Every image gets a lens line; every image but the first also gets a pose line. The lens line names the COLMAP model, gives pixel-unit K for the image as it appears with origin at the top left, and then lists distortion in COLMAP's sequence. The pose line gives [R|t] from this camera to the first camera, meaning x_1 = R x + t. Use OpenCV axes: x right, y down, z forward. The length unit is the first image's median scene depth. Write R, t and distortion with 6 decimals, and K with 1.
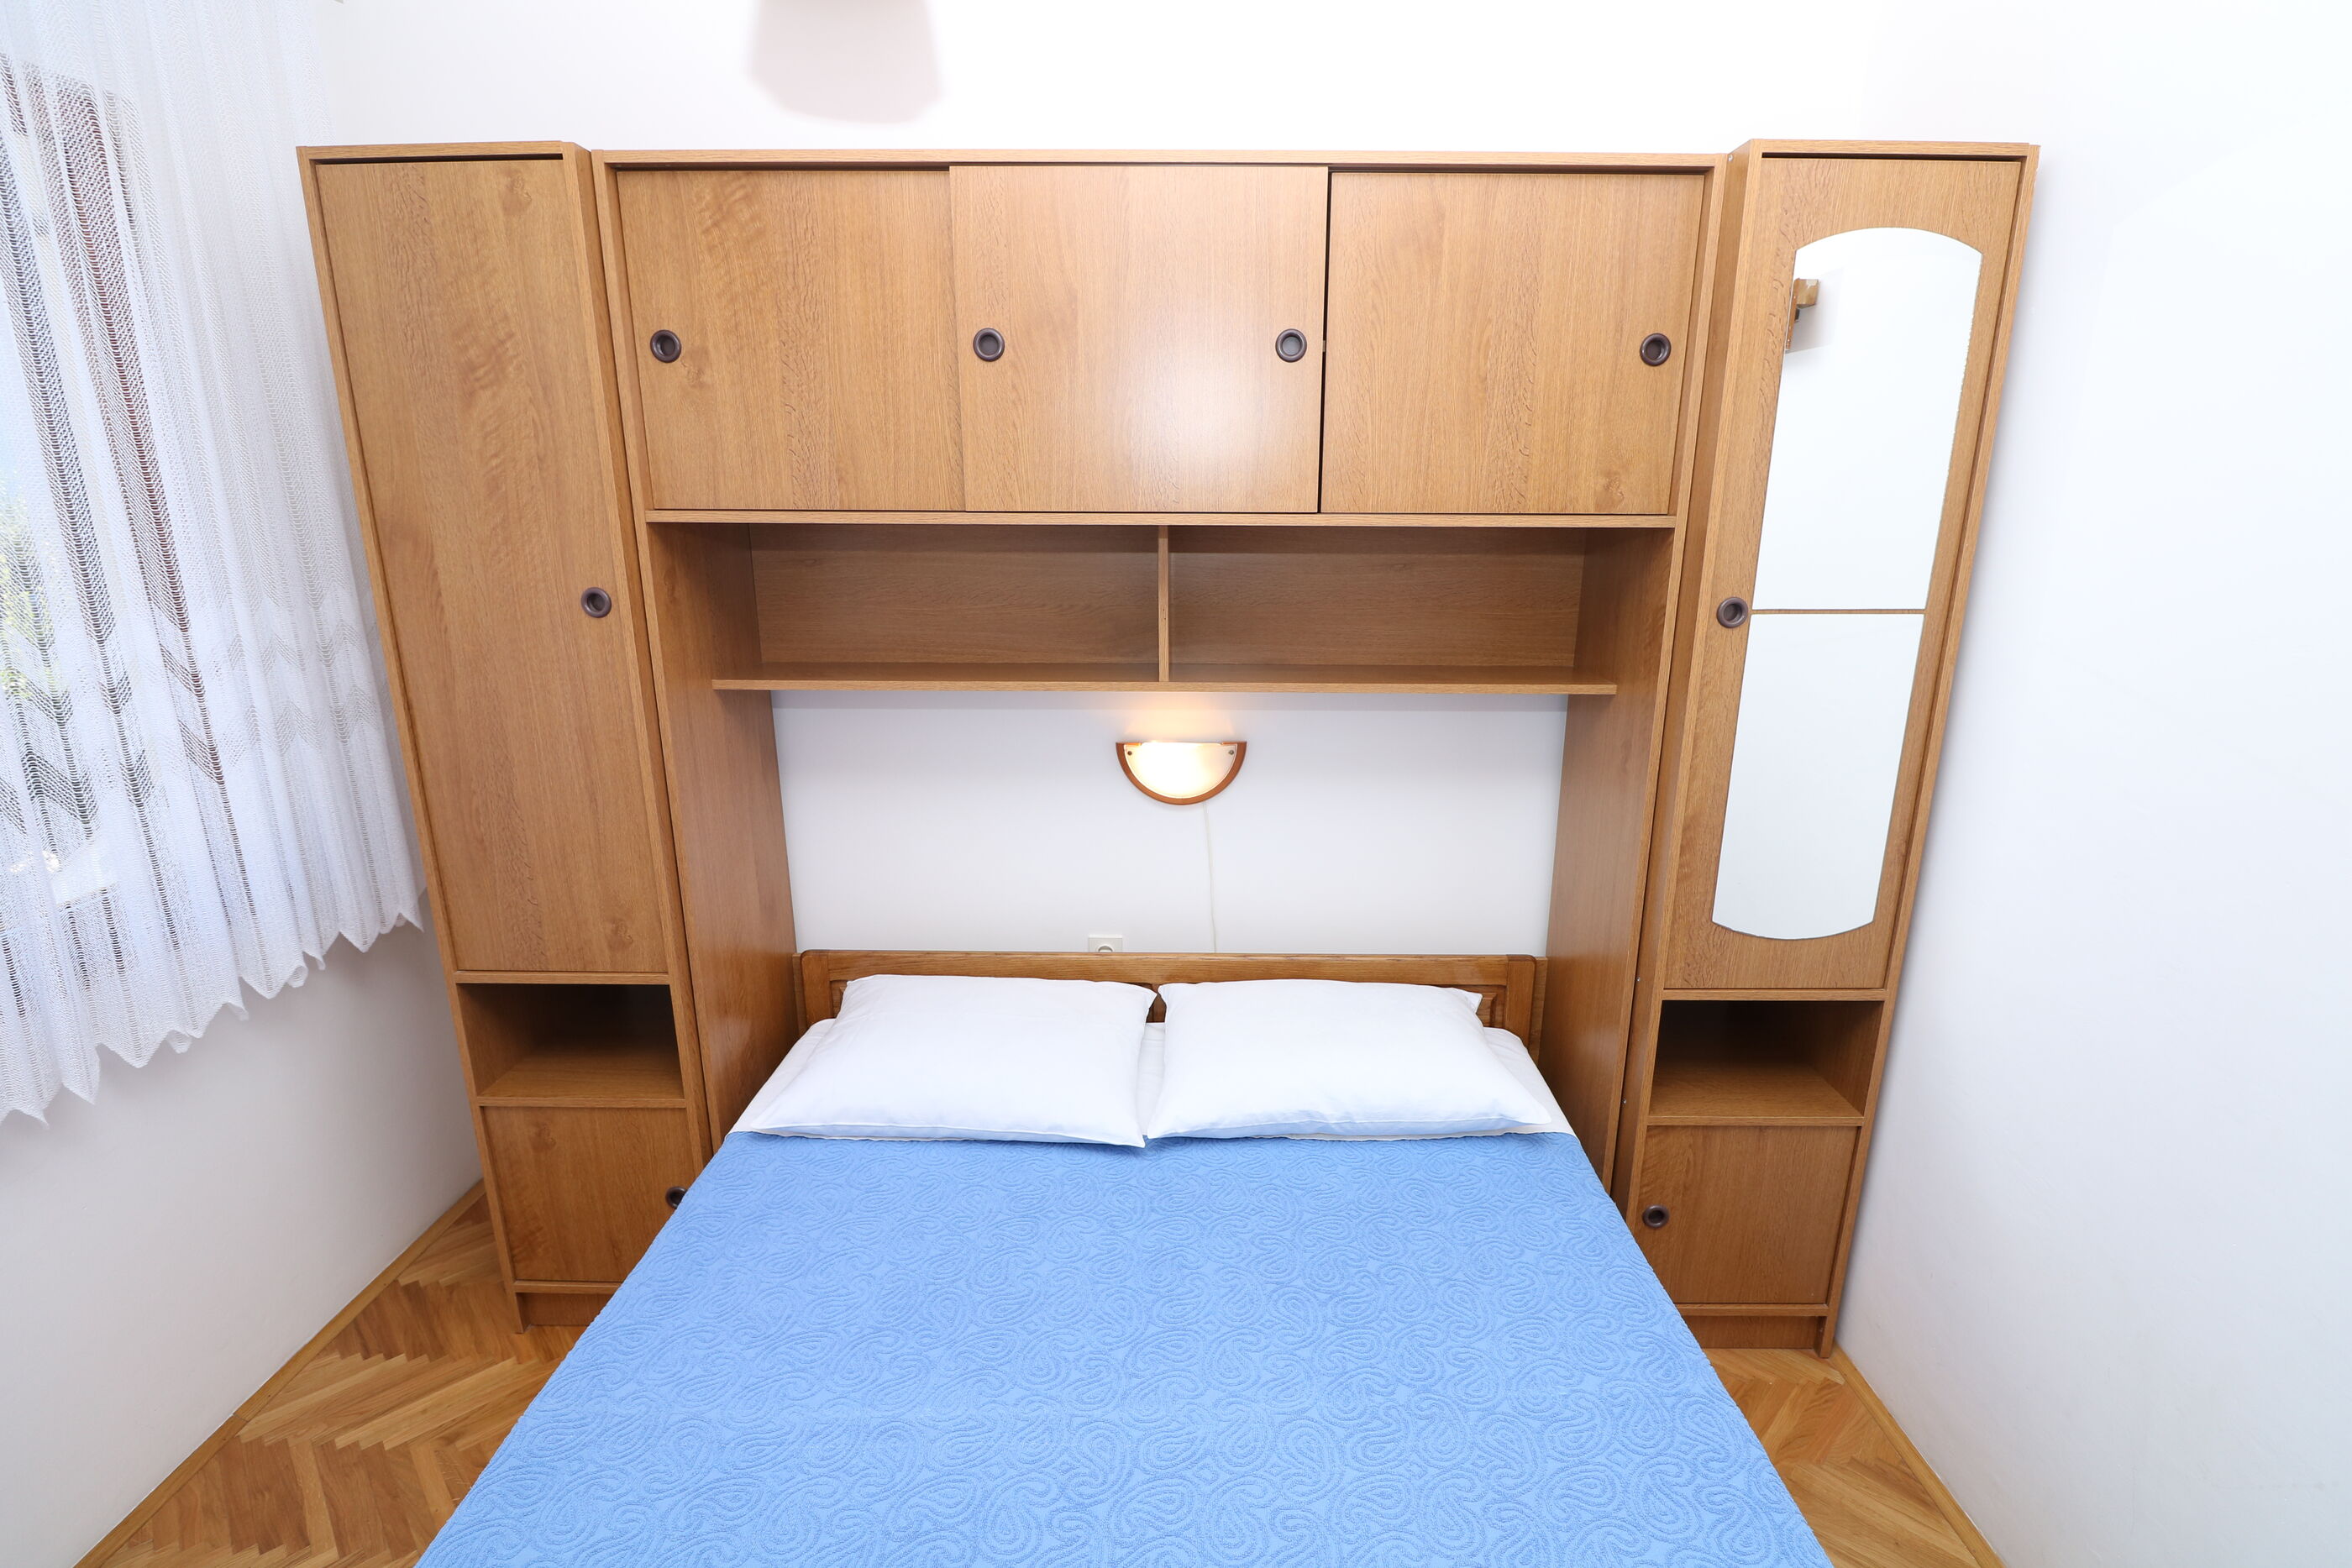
lens RADIAL K [[1090.6, 0, 1189.4], [0, 1090.6, 788.9], [0, 0, 1]] dist [-0.005988, -0.008947]
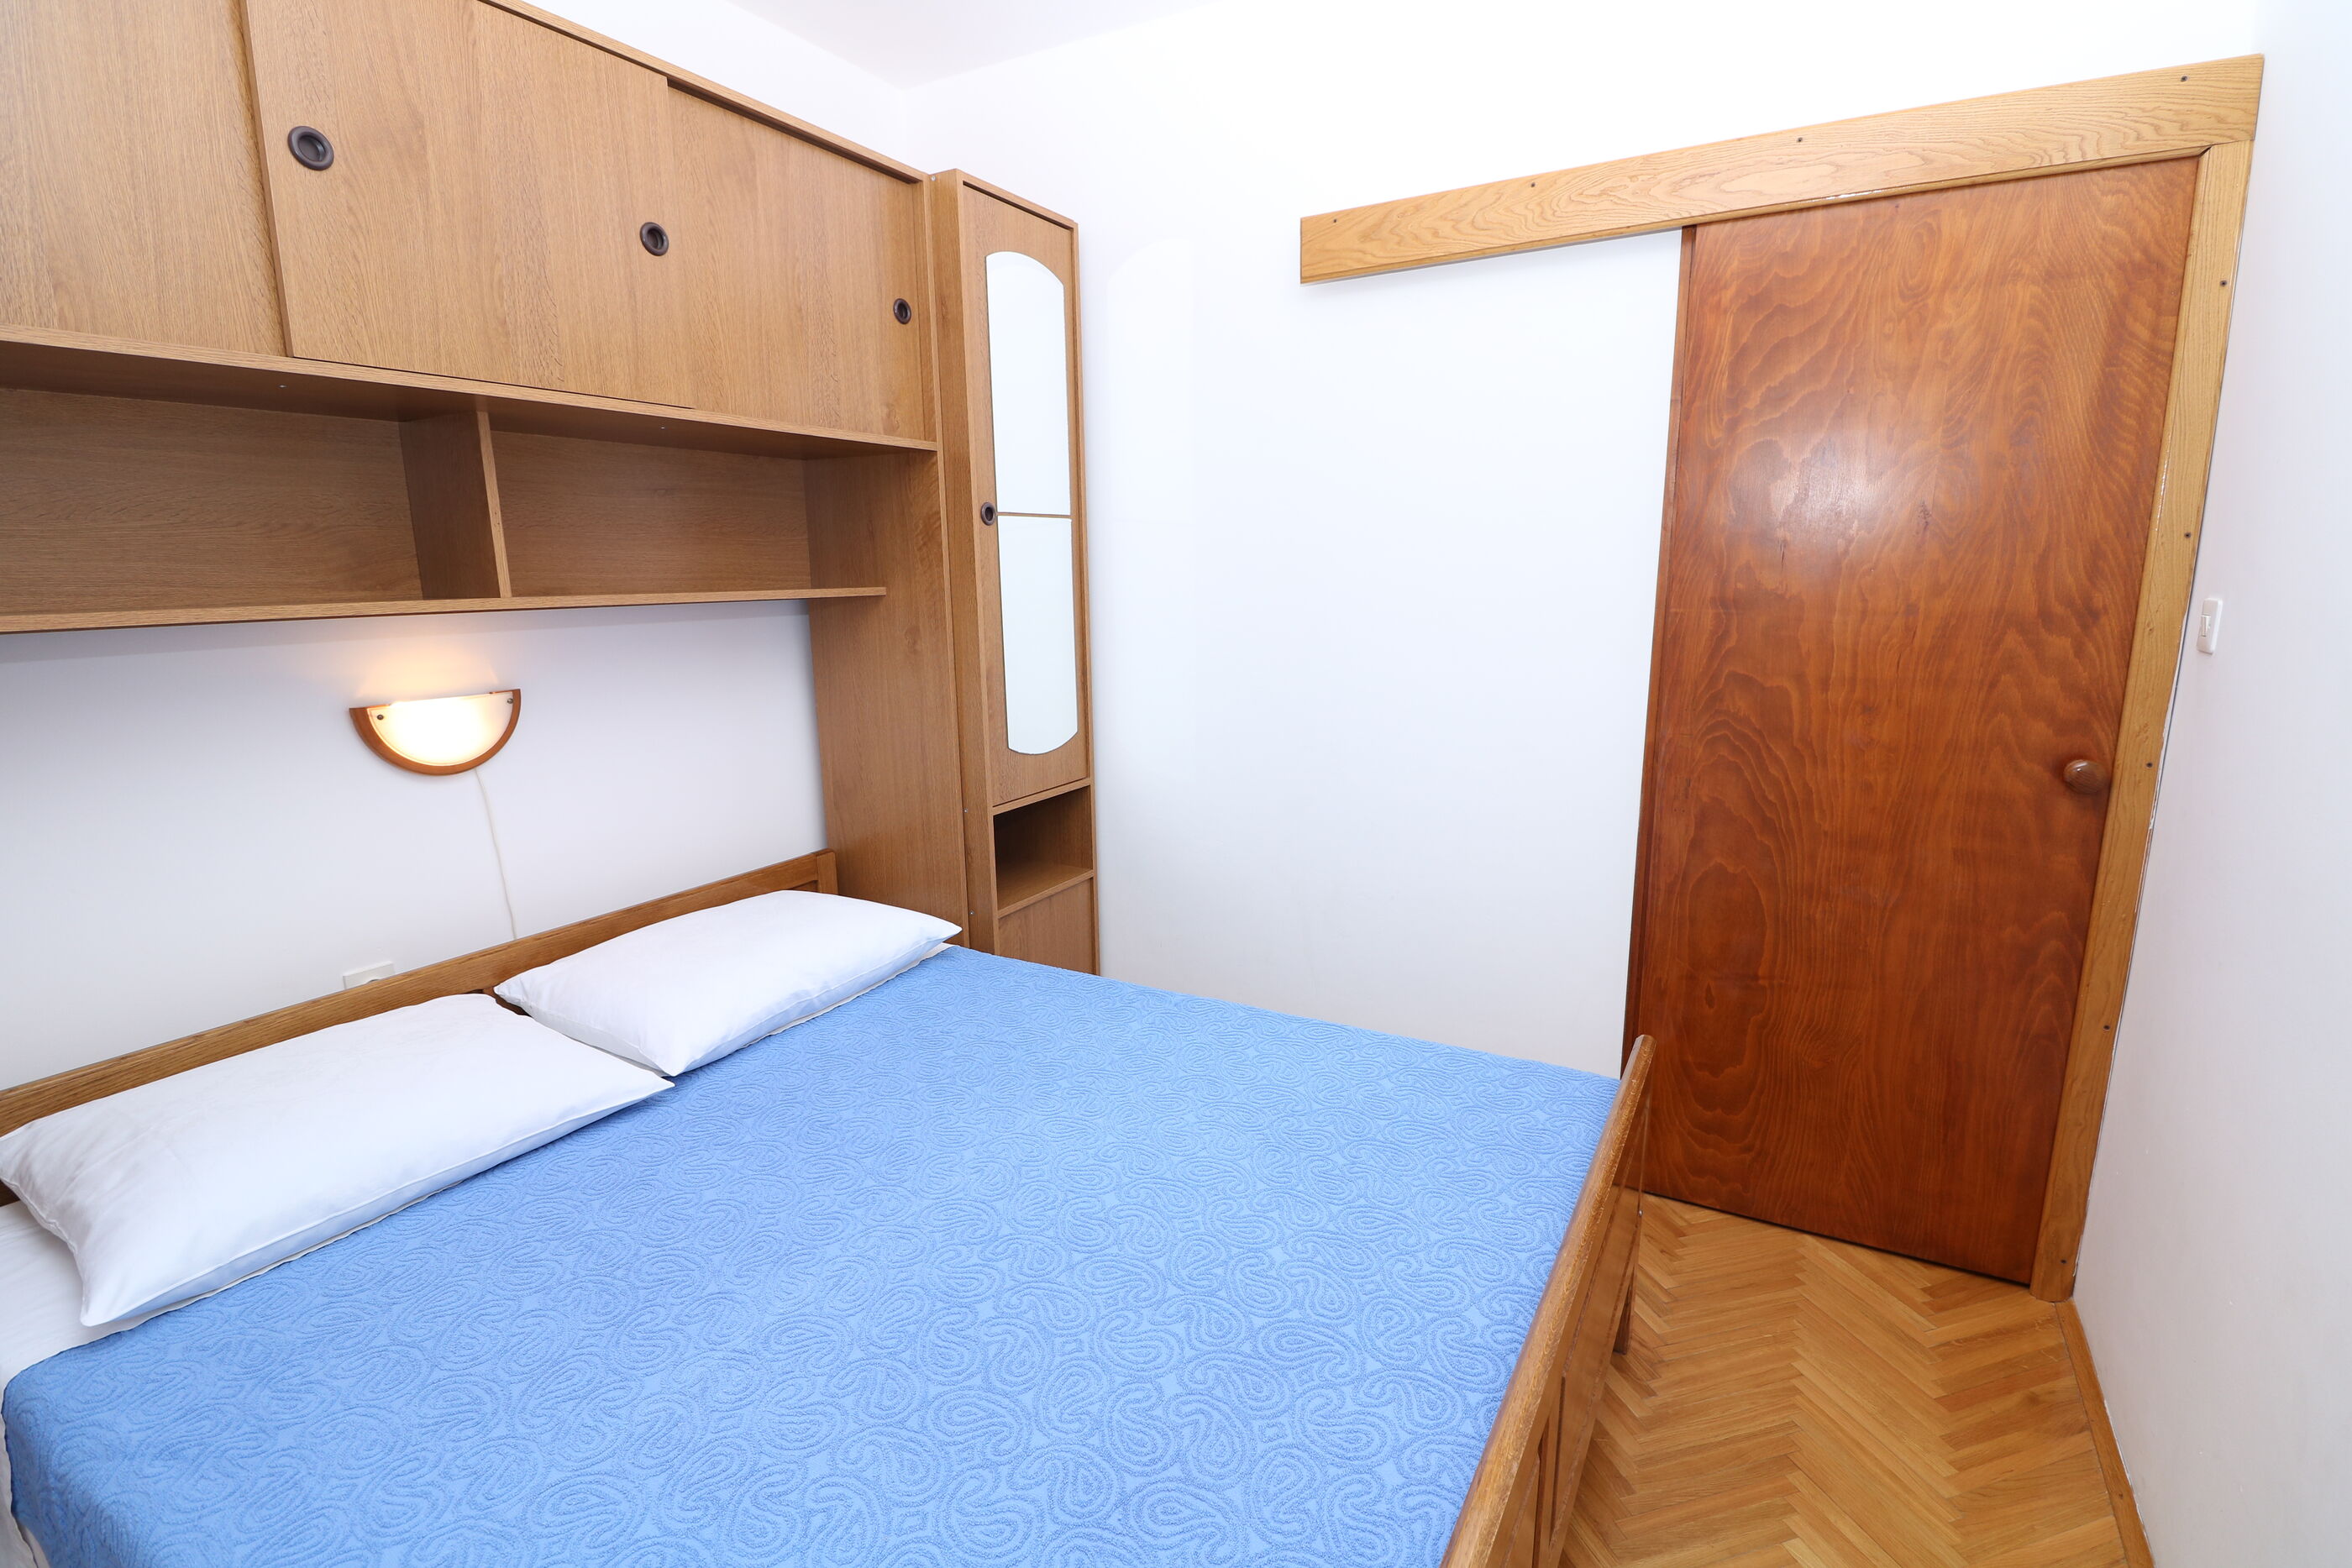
lens RADIAL K [[1090.6, 0, 1198.5], [0, 1090.6, 786.6], [0, 0, 1]] dist [-0.005988, -0.008947]
pose [[0.475570, -0.183655, 0.860293, -0.590922], [0.233031, 0.969327, 0.078112, 0.120203], [-0.848251, 0.163327, 0.503780, 0.131241]]
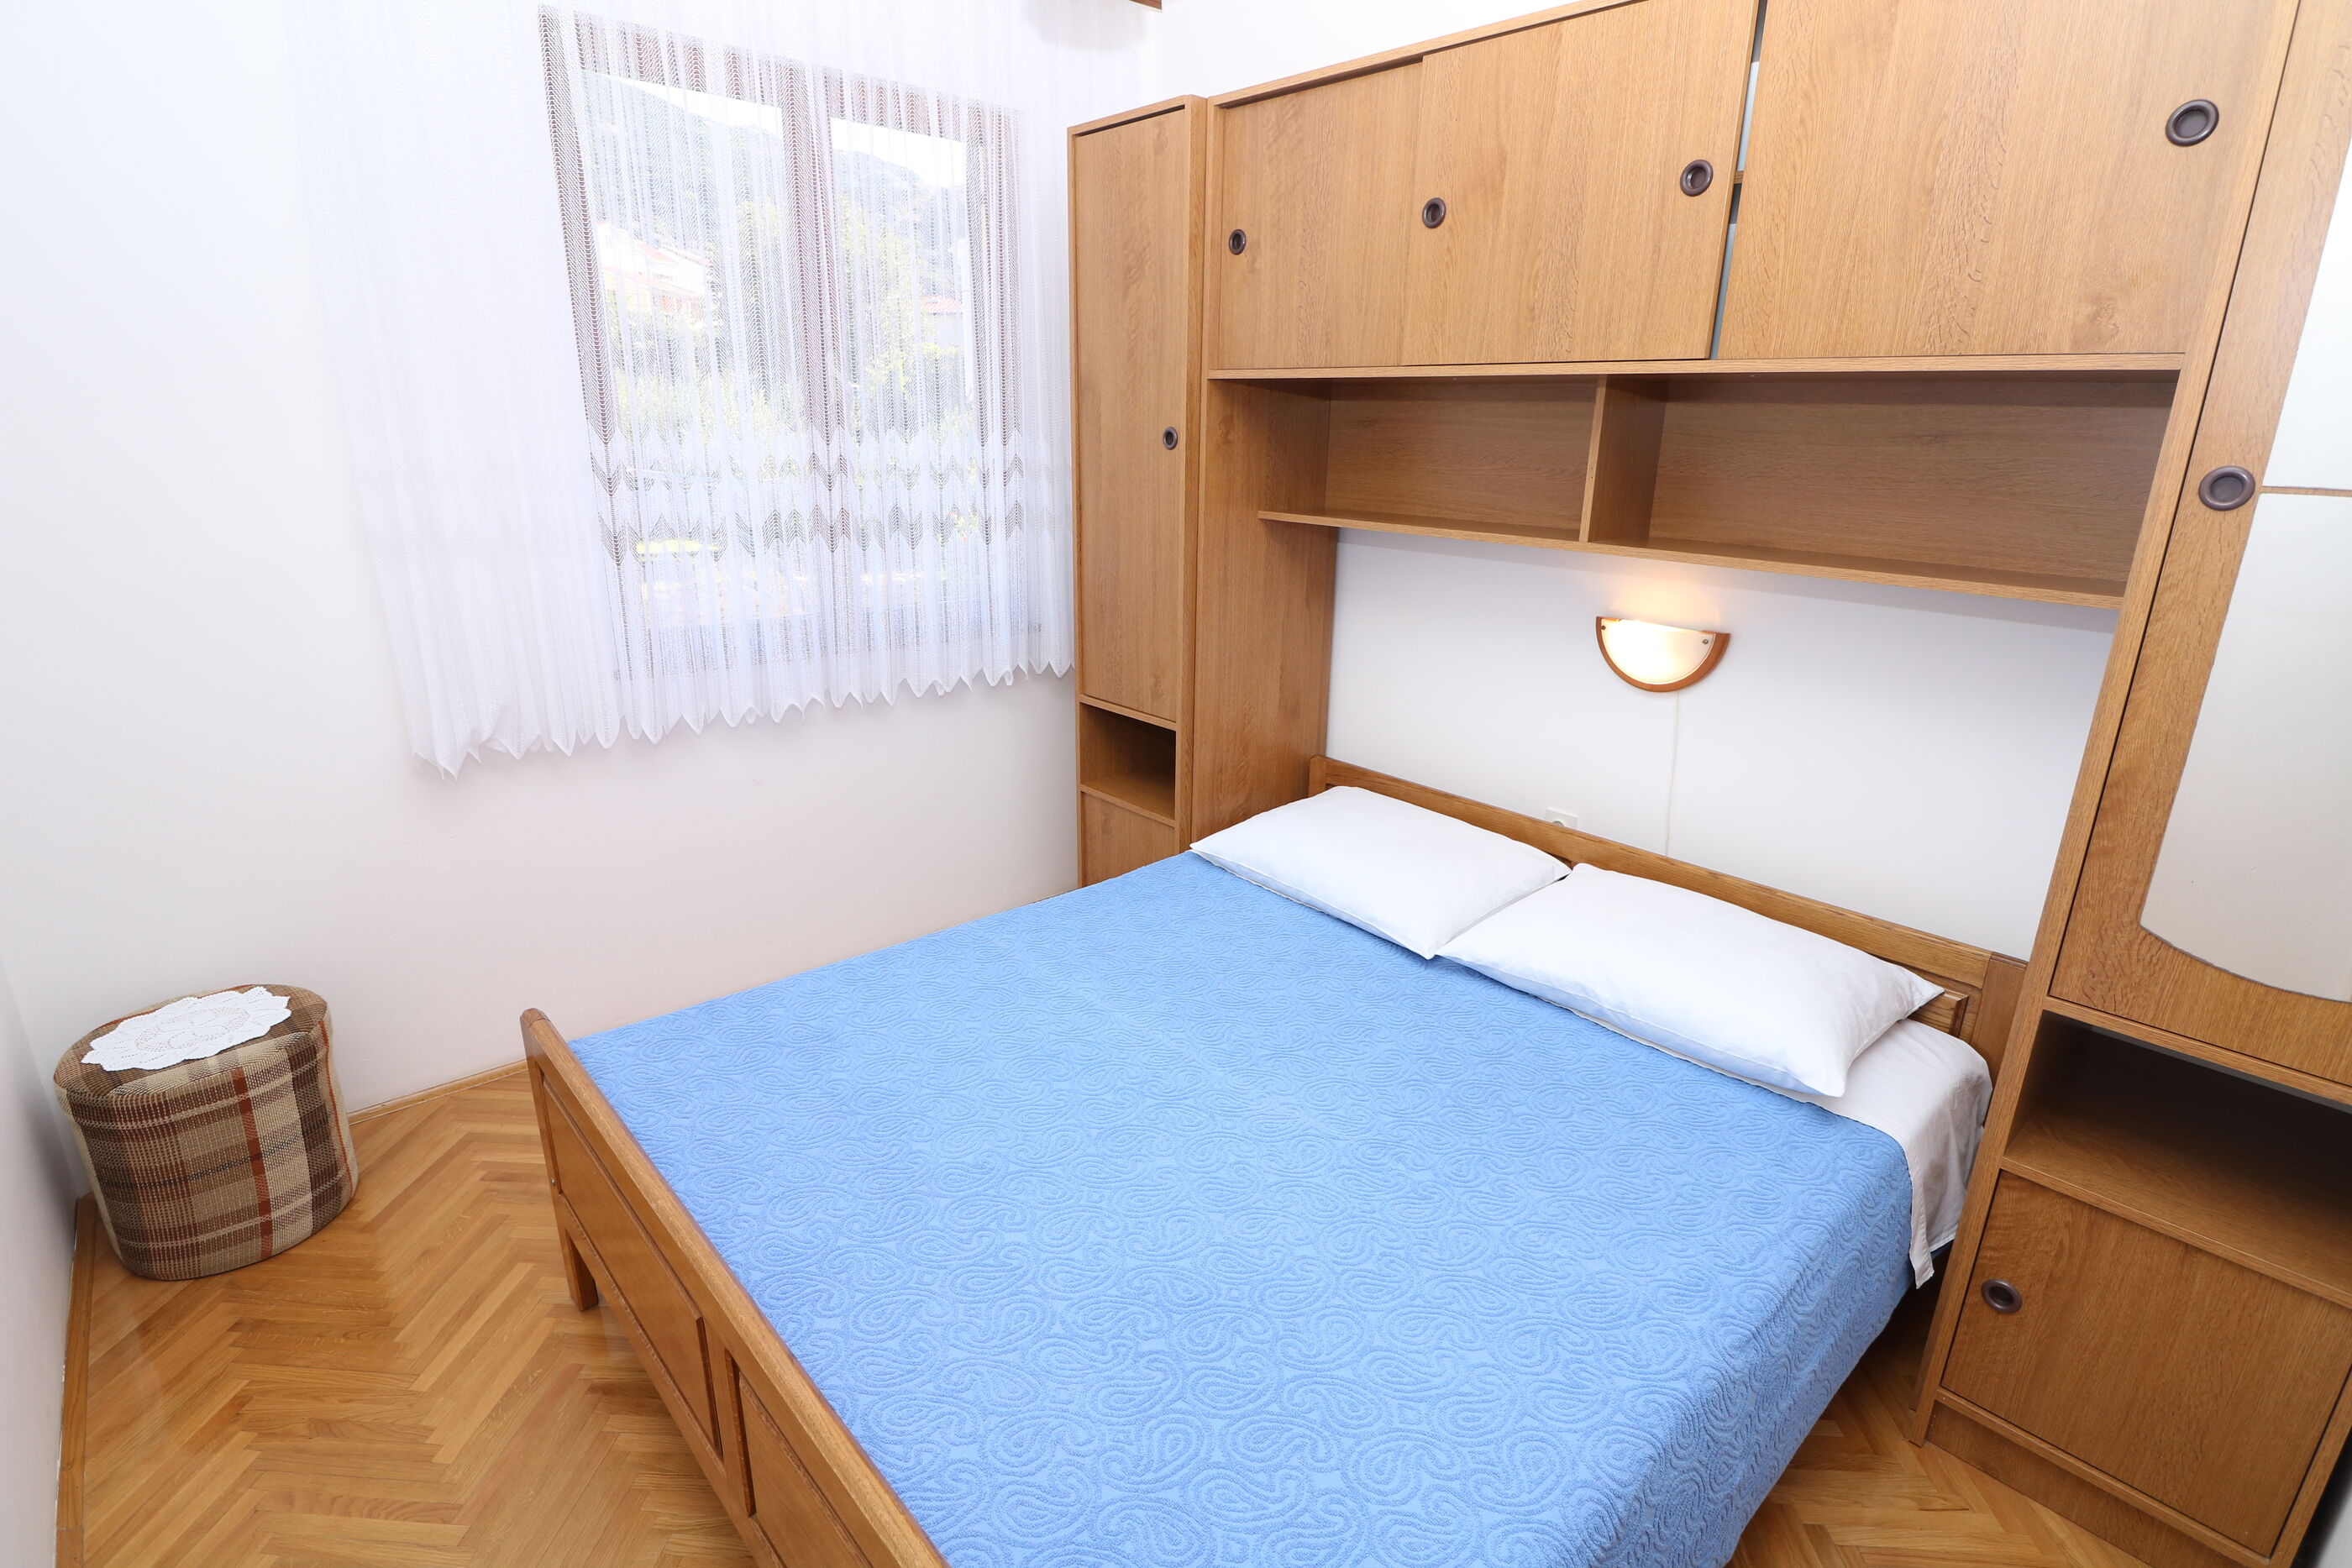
lens RADIAL K [[1144.2, 0, 1183.1], [0, 1144.2, 790.8], [0, 0, 1]] dist [-0.003994, -0.009052]
pose [[0.676681, 0.236770, -0.697167, 0.570254], [-0.204279, 0.970083, 0.131181, 0.067669], [0.707370, 0.053649, 0.704804, 0.010124]]
